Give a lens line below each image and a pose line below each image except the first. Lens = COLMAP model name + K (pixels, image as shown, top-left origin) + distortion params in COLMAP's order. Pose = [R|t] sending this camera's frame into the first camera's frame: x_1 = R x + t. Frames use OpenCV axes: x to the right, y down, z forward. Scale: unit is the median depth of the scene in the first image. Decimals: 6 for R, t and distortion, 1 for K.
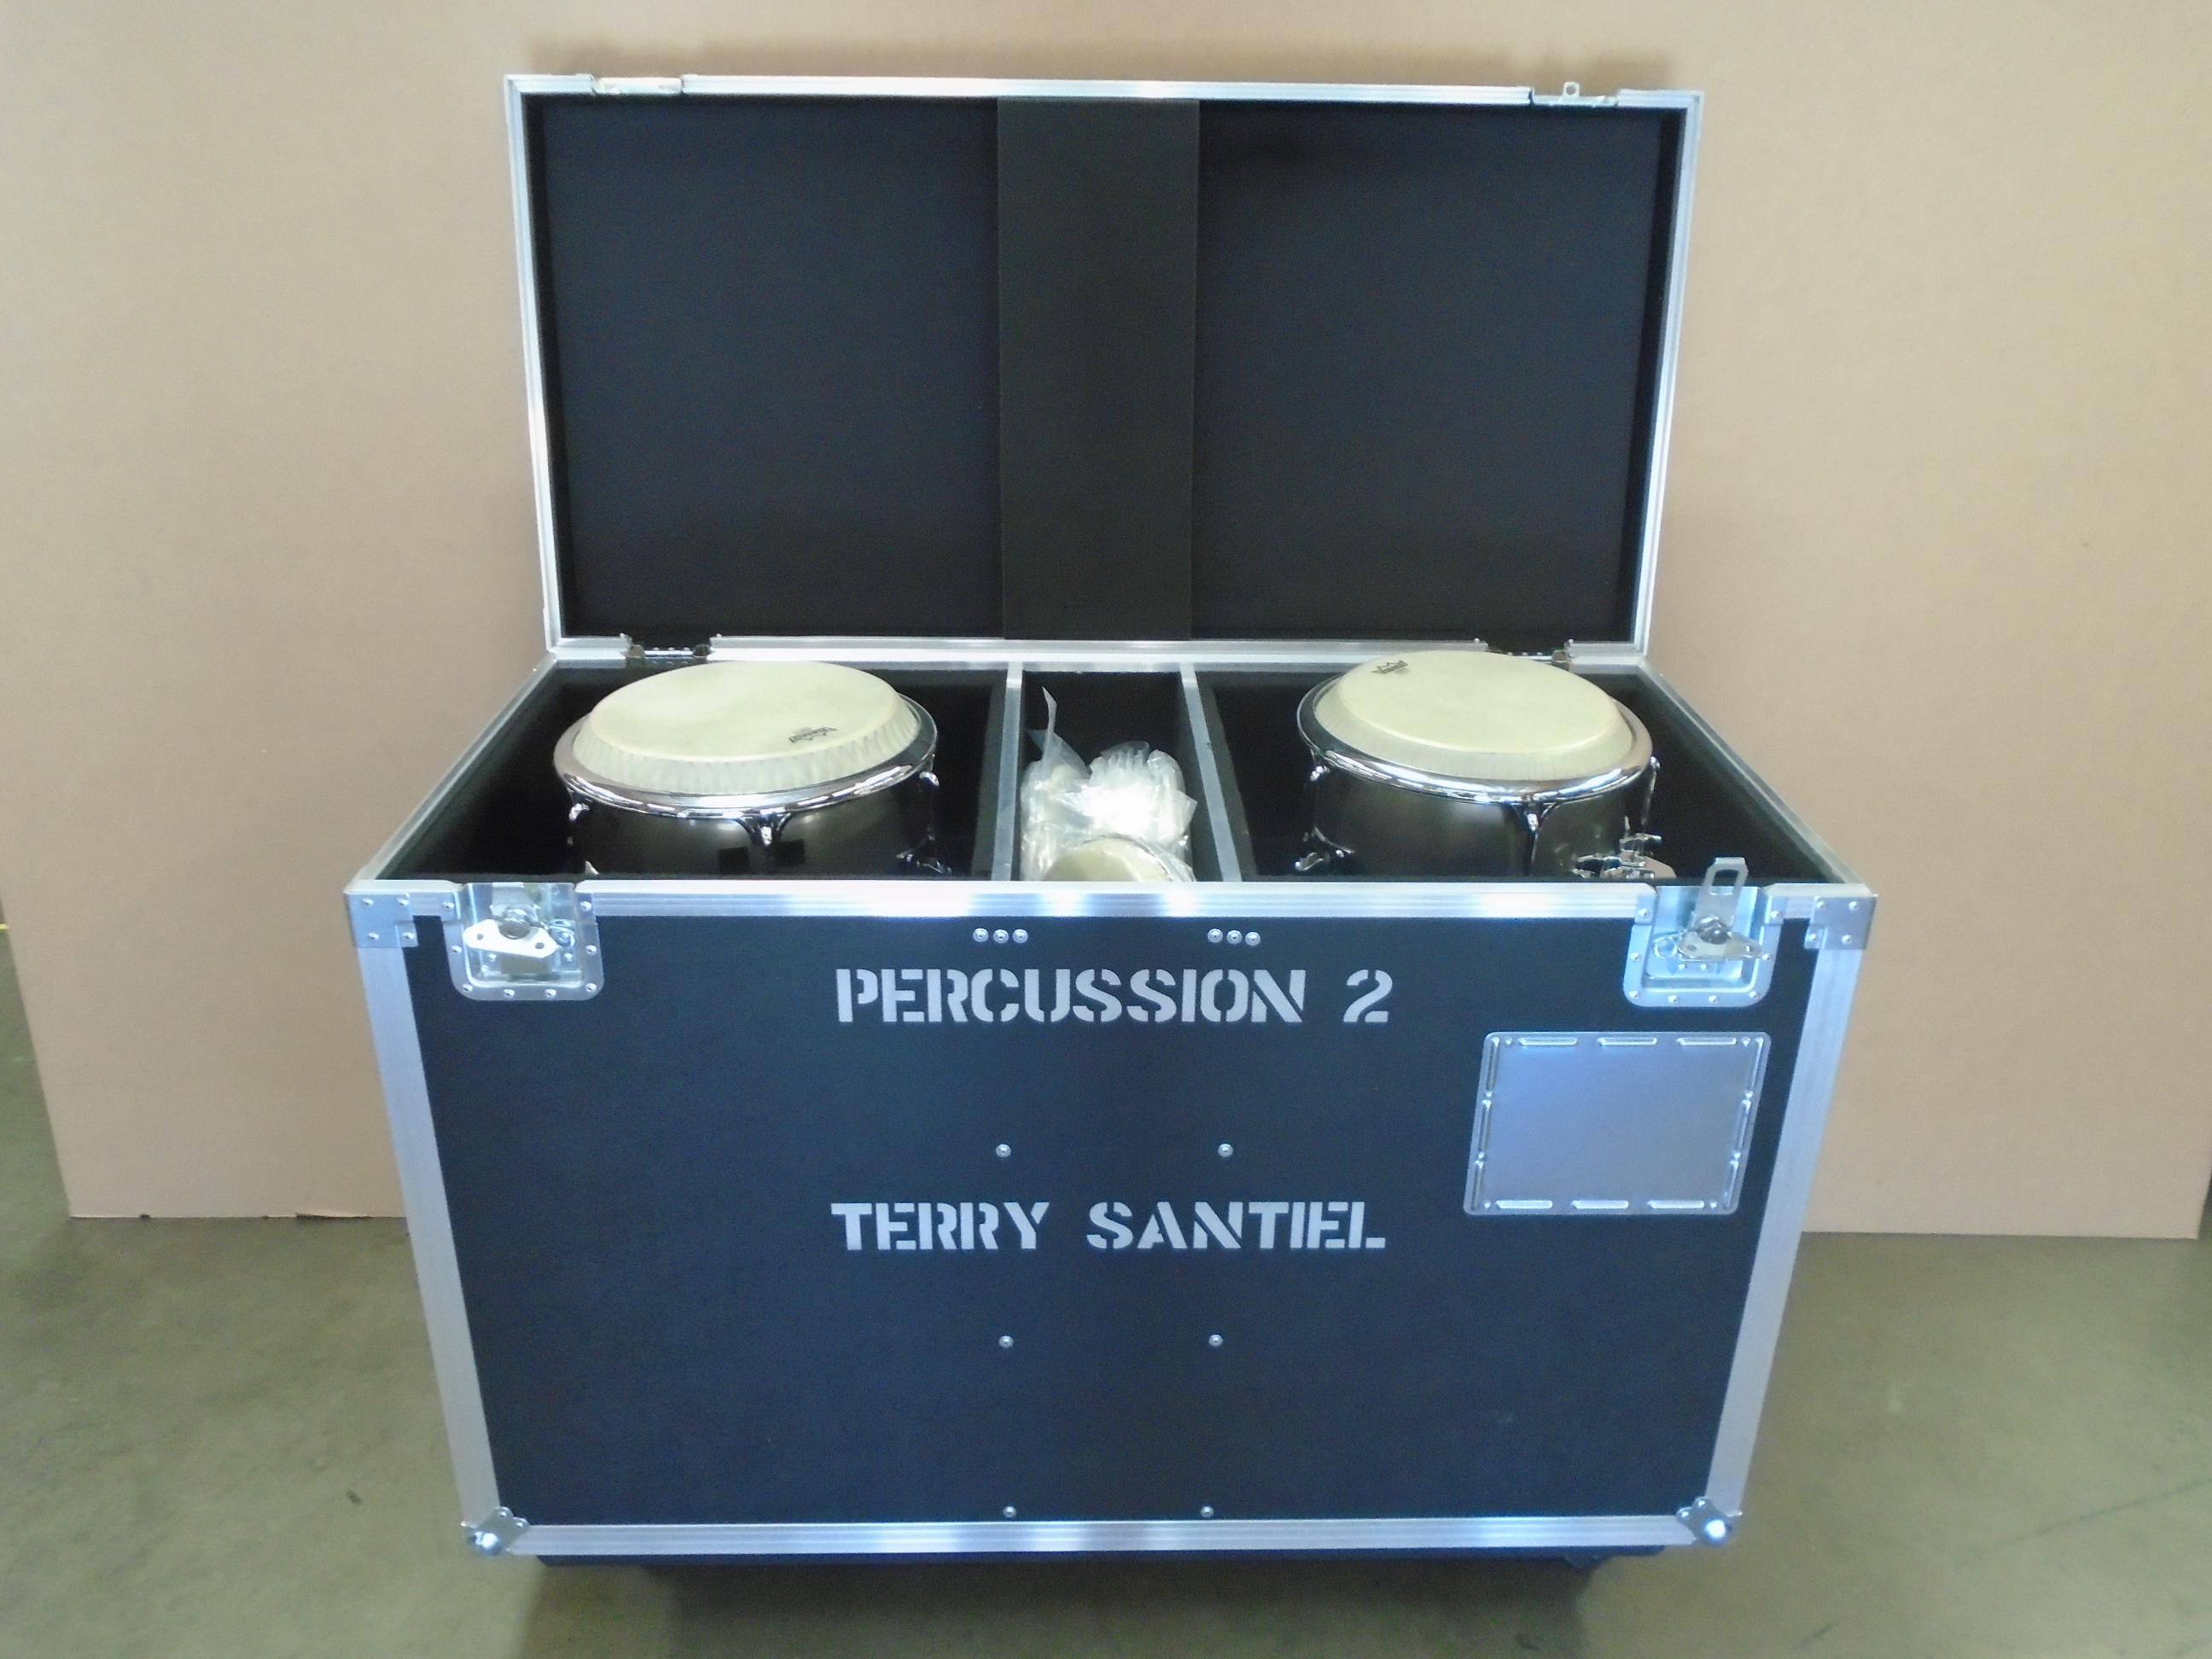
lens RADIAL K [[1716.4, 0, 1103.1], [0, 1716.4, 805.5], [0, 0, 1]] dist [-0.002894, -0.005653]
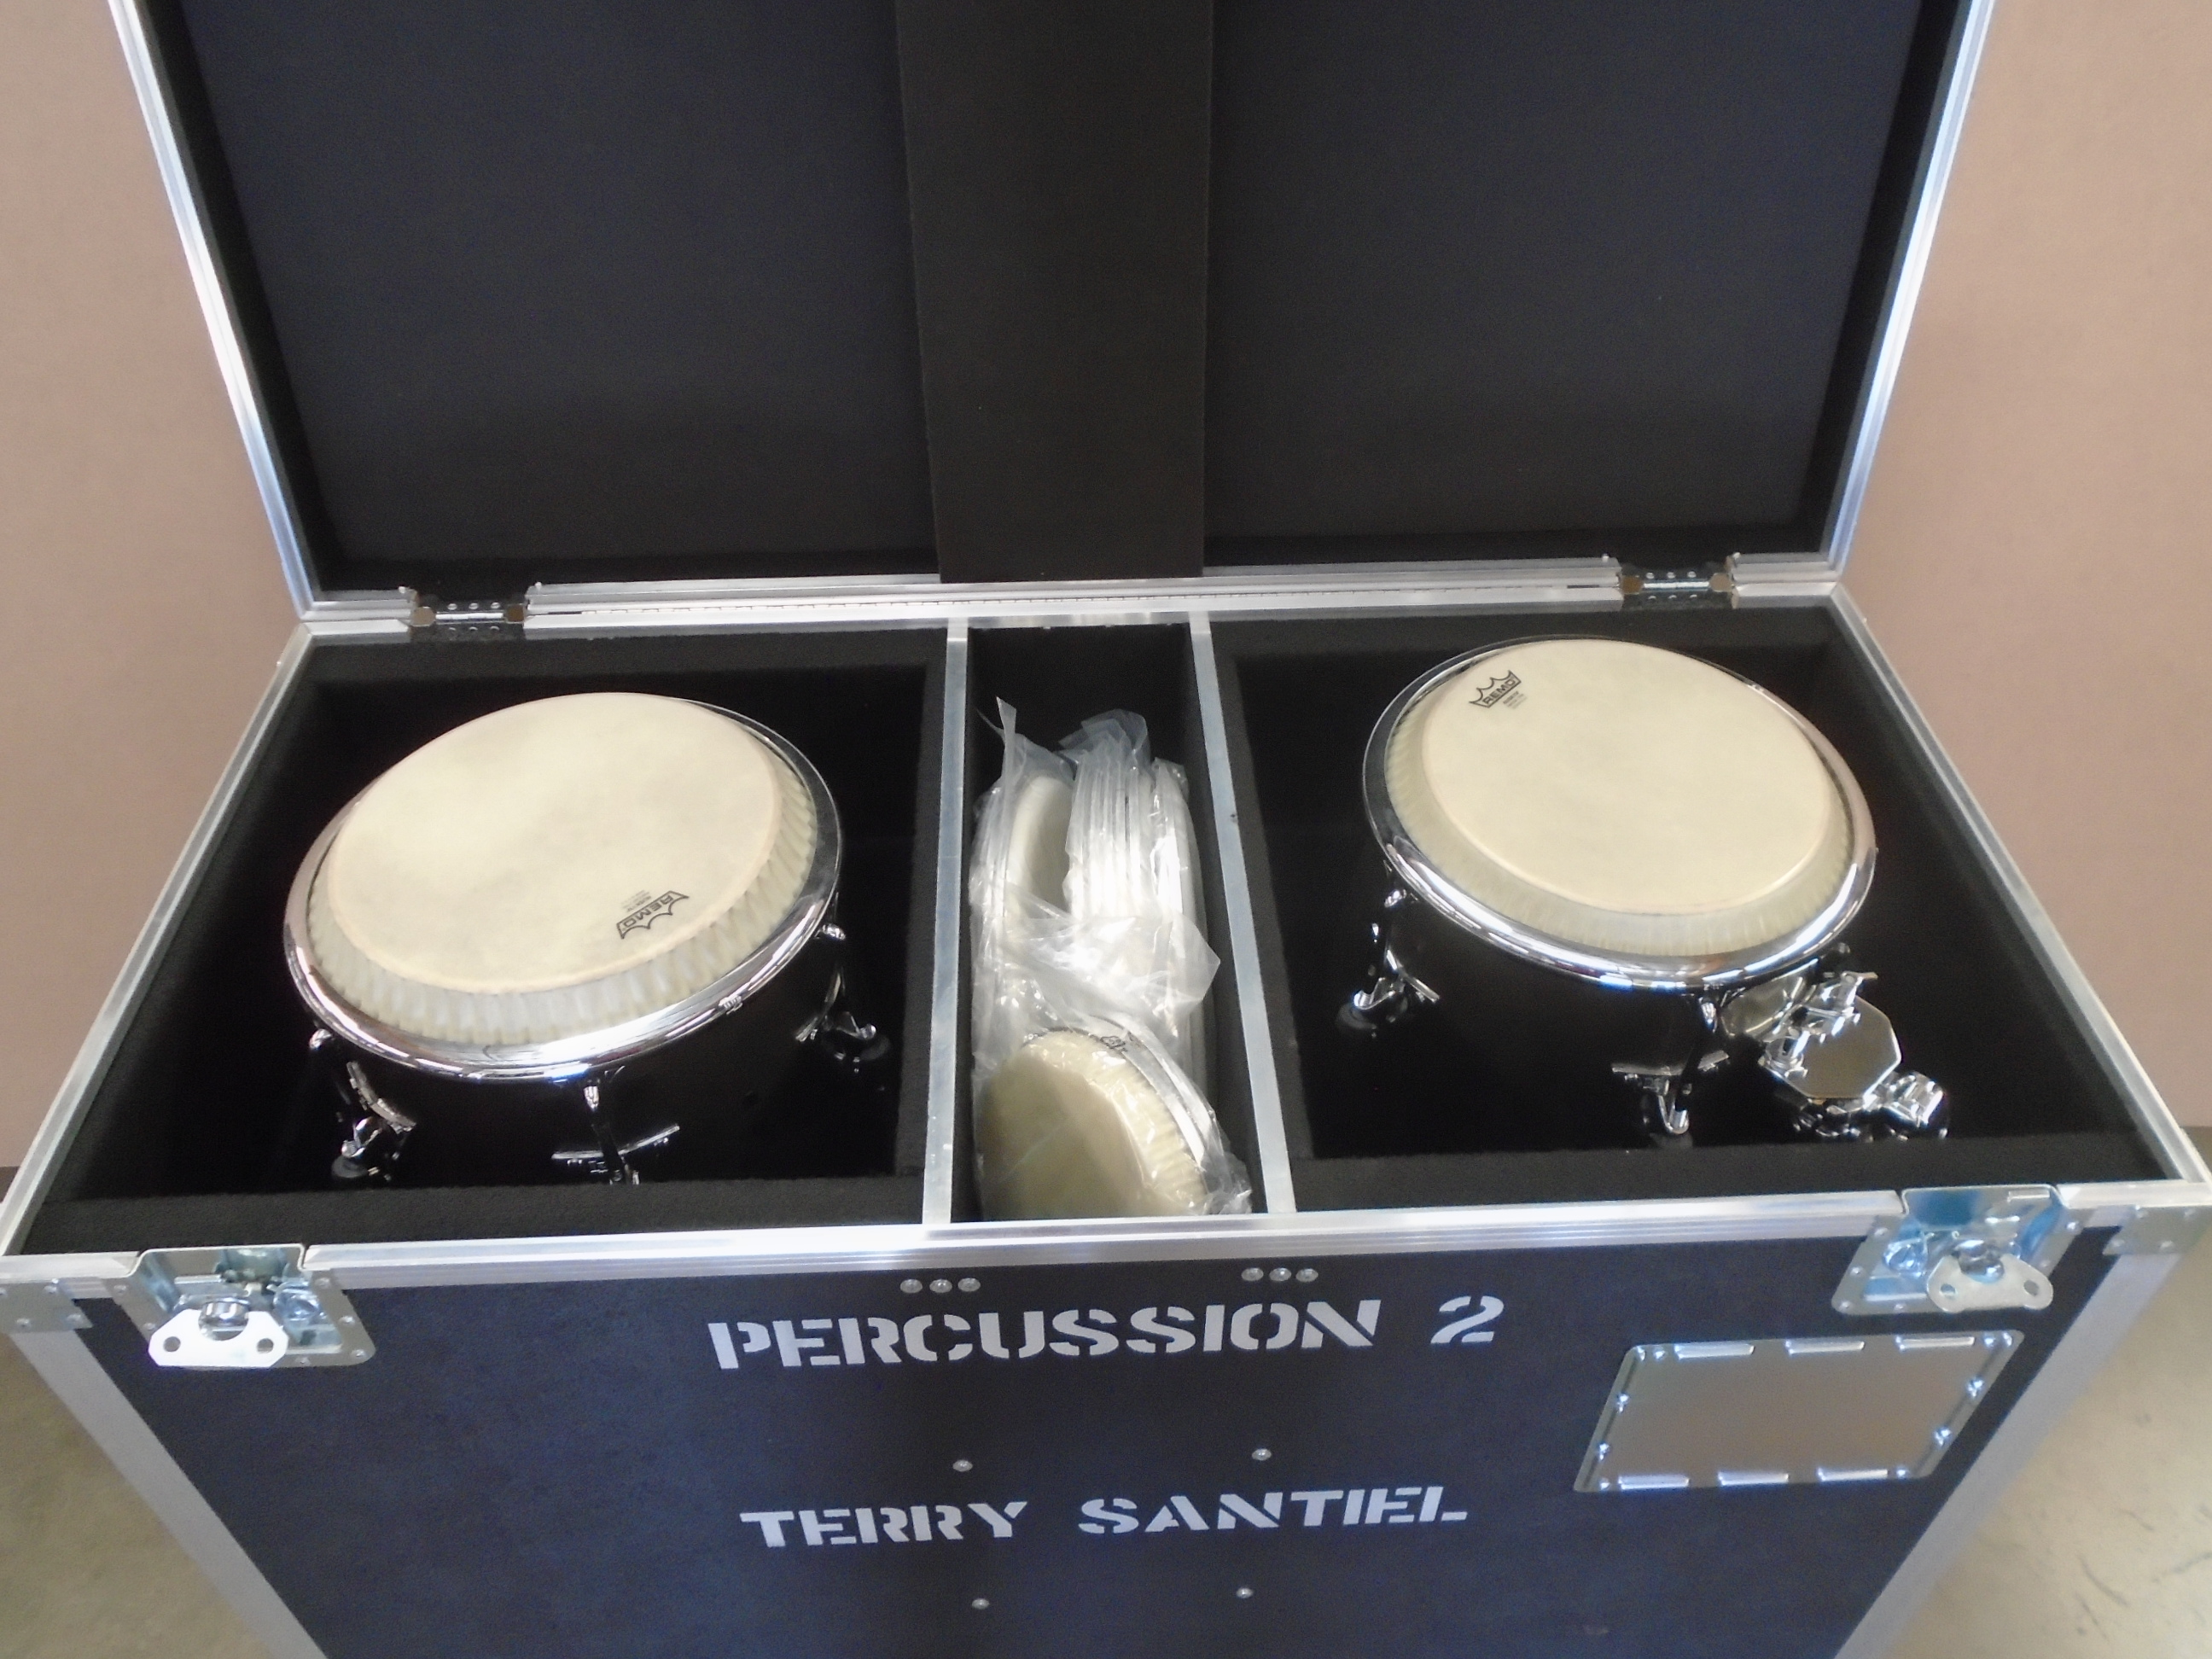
lens RADIAL K [[1716.4, 0, 1103.1], [0, 1716.4, 805.5], [0, 0, 1]] dist [-0.002894, -0.005653]
pose [[0.999717, -0.023784, 0.000003, 0.009249], [0.022513, 0.946325, 0.322432, -0.303389], [-0.007672, -0.322341, 0.946593, 0.383099]]
